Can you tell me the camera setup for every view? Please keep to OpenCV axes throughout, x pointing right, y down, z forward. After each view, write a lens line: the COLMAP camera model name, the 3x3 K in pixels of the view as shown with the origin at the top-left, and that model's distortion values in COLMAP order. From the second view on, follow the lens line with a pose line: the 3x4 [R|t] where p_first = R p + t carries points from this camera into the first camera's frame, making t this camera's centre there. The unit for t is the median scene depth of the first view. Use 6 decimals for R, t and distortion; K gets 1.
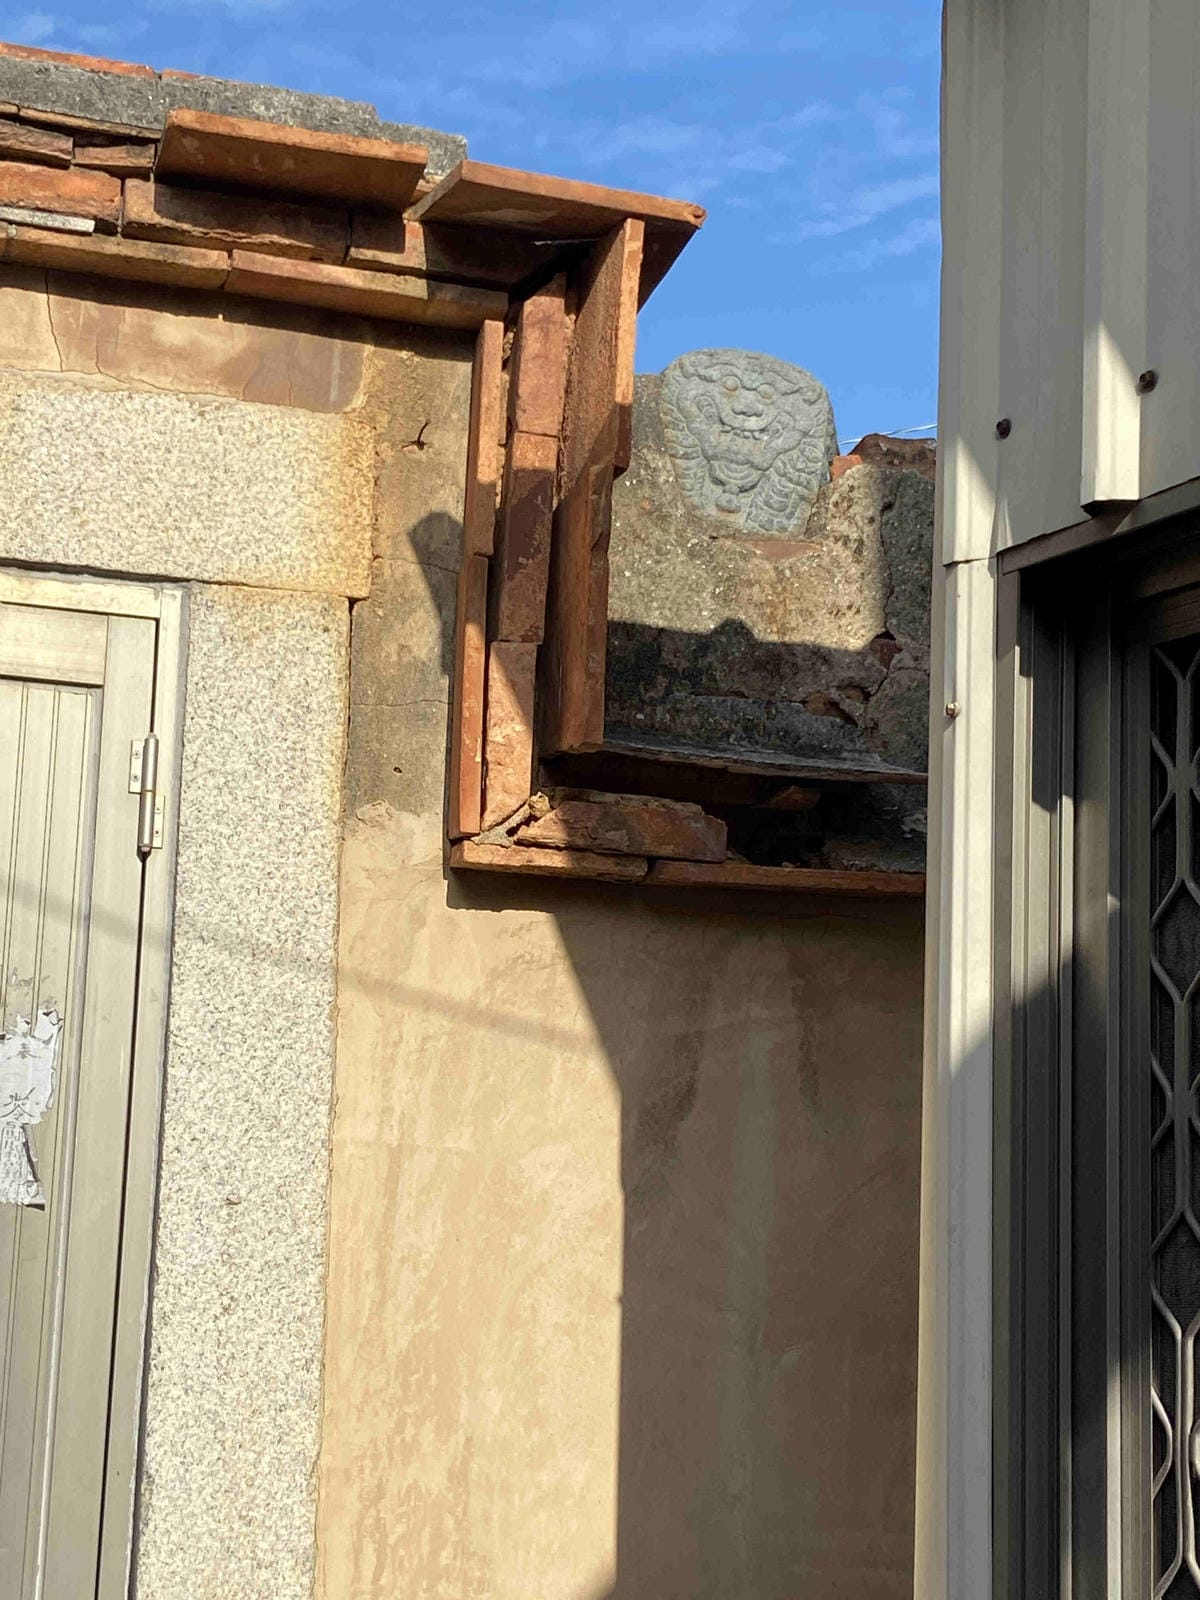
lens RADIAL K [[2614.8, 0, 600.2], [0, 2614.8, 797.7], [0, 0, 1]] dist [0.157843, 0.000000]
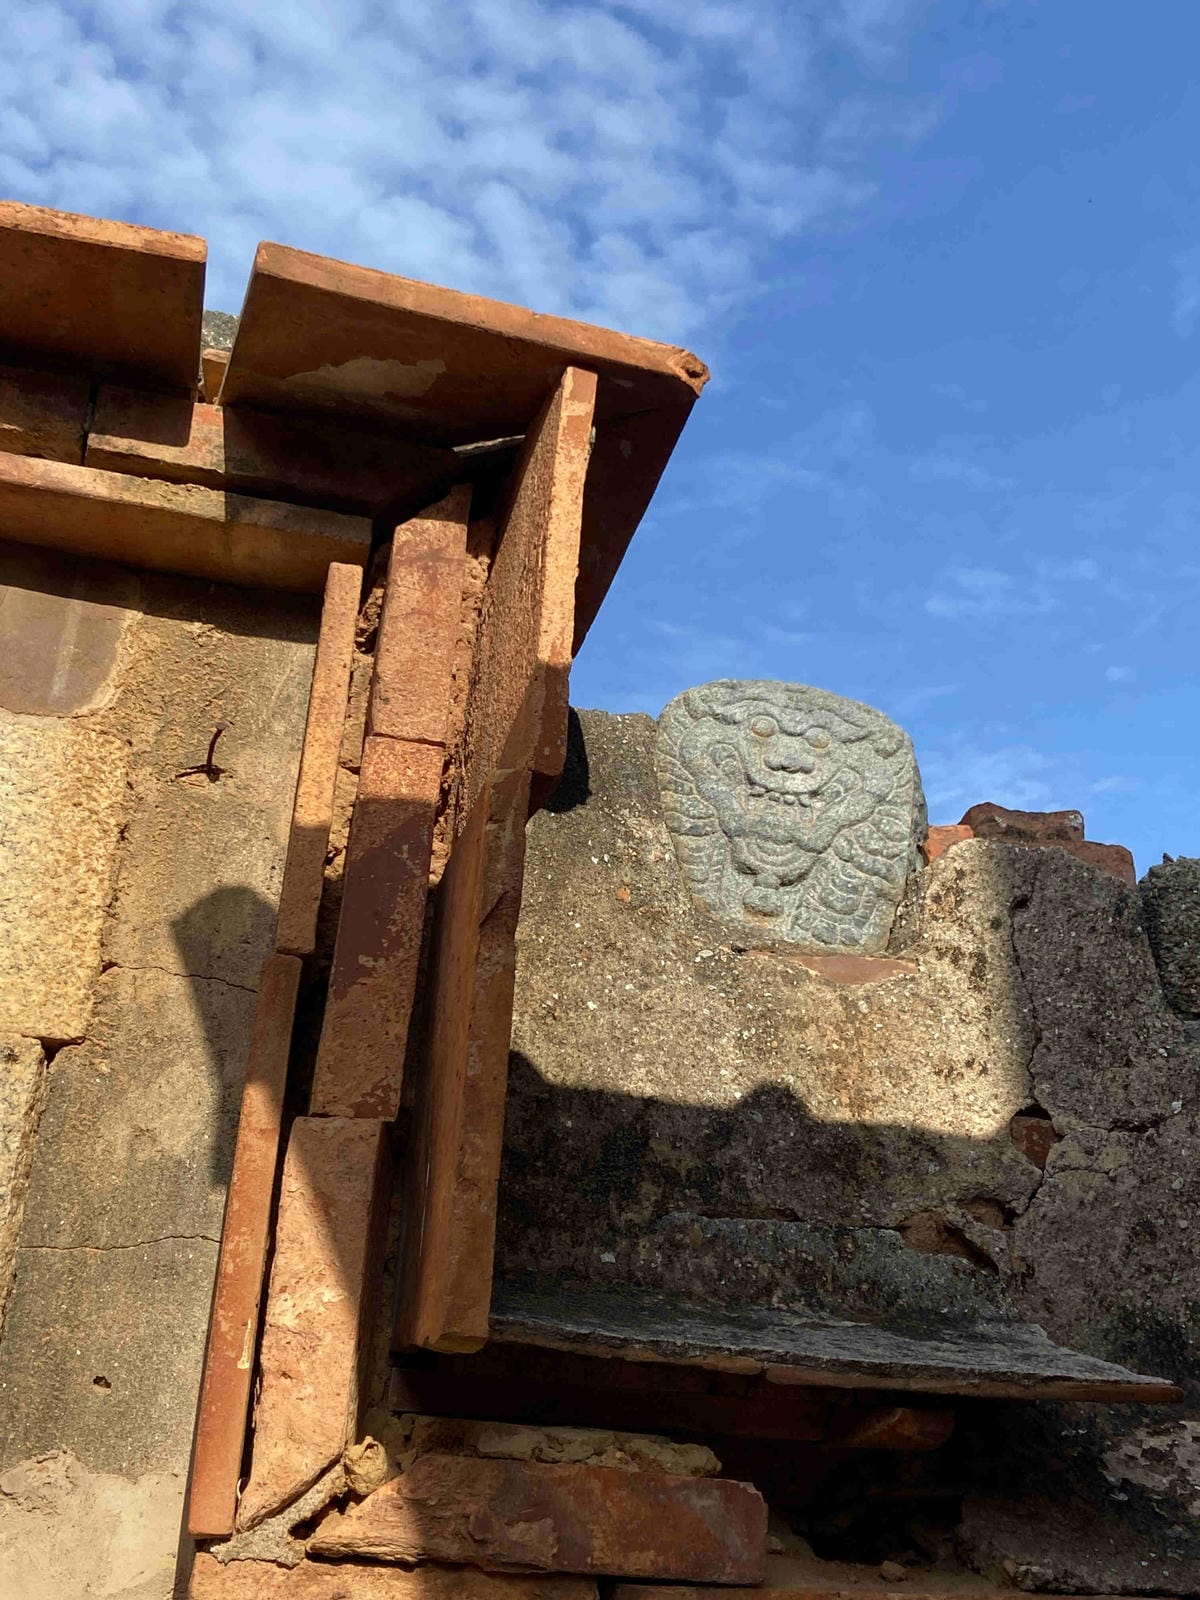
lens RADIAL K [[2182.7, 0, 609.7], [0, 2182.7, 797.6], [0, 0, 1]] dist [0.092897, 0.000000]
pose [[0.999543, -0.011666, -0.027879, 0.030974], [0.005323, 0.976031, -0.217566, -0.026396], [0.029748, 0.217318, 0.975647, 0.552447]]
